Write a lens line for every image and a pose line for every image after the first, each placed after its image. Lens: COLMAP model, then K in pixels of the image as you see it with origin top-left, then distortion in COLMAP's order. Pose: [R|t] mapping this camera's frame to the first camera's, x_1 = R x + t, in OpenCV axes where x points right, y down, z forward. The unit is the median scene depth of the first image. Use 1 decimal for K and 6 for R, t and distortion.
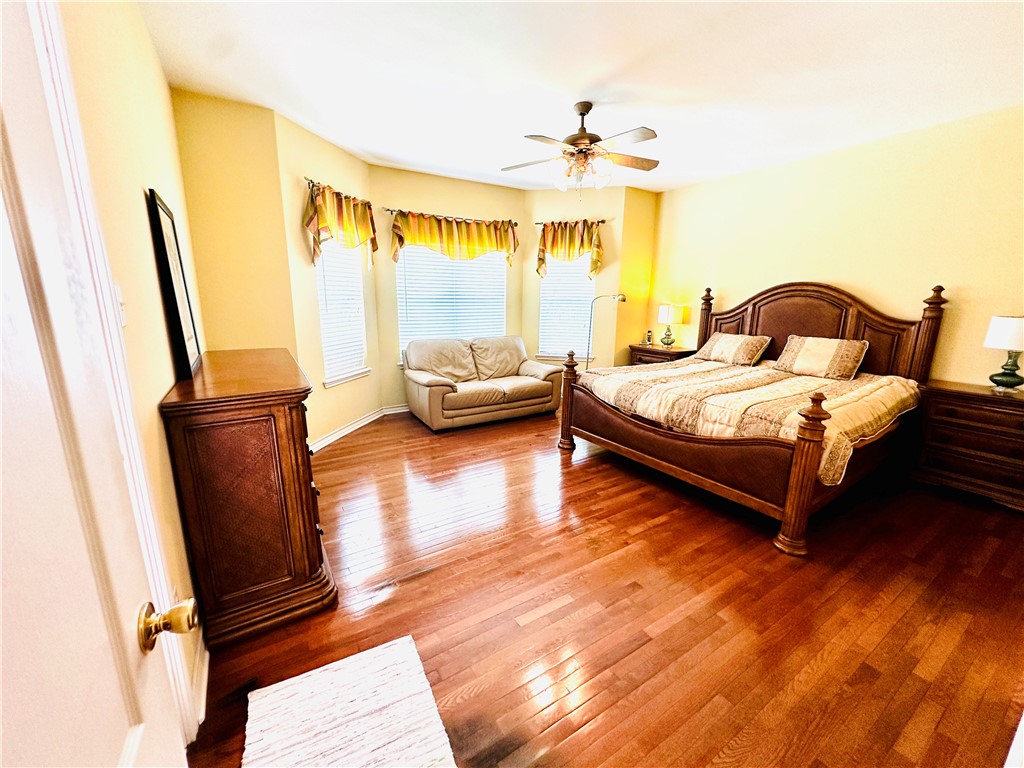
lens RADIAL K [[409.7, 0, 513.9], [0, 409.7, 384.9], [0, 0, 1]] dist [-0.002125, -0.000257]
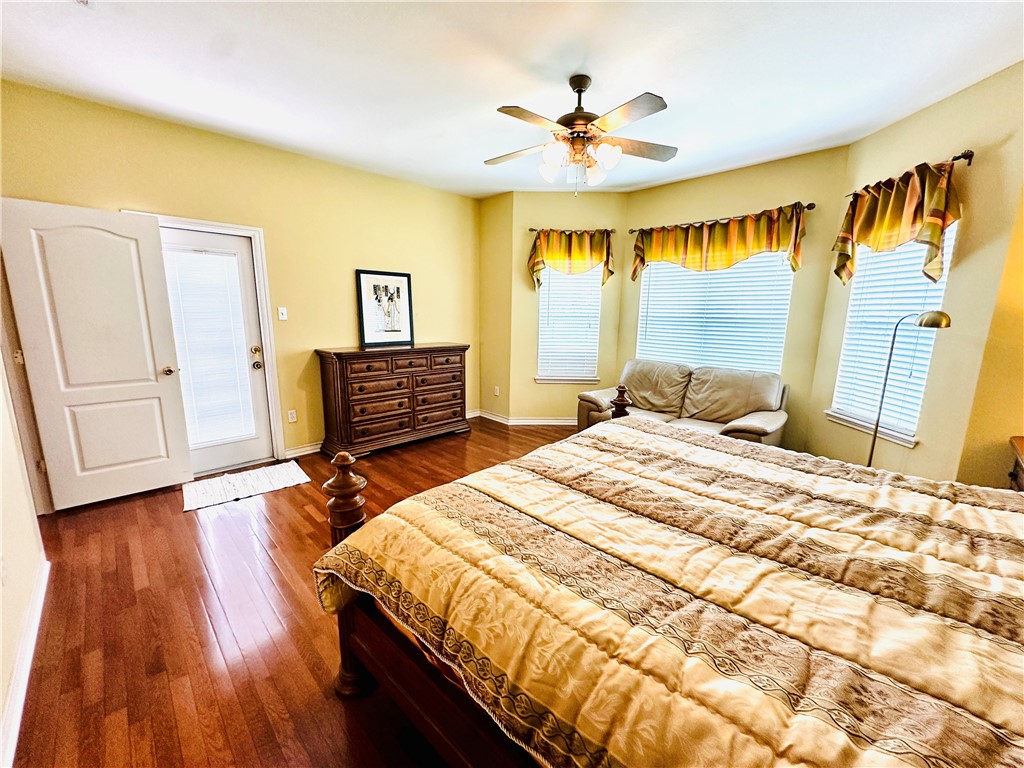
lens RADIAL K [[409.7, 0, 517.1], [0, 409.7, 385.8], [0, 0, 1]] dist [-0.002125, -0.000257]
pose [[0.221451, 0.171352, -0.959999, 0.608381], [-0.212514, 0.969261, 0.123983, -0.100838], [0.951734, 0.176557, 0.251059, 0.464151]]
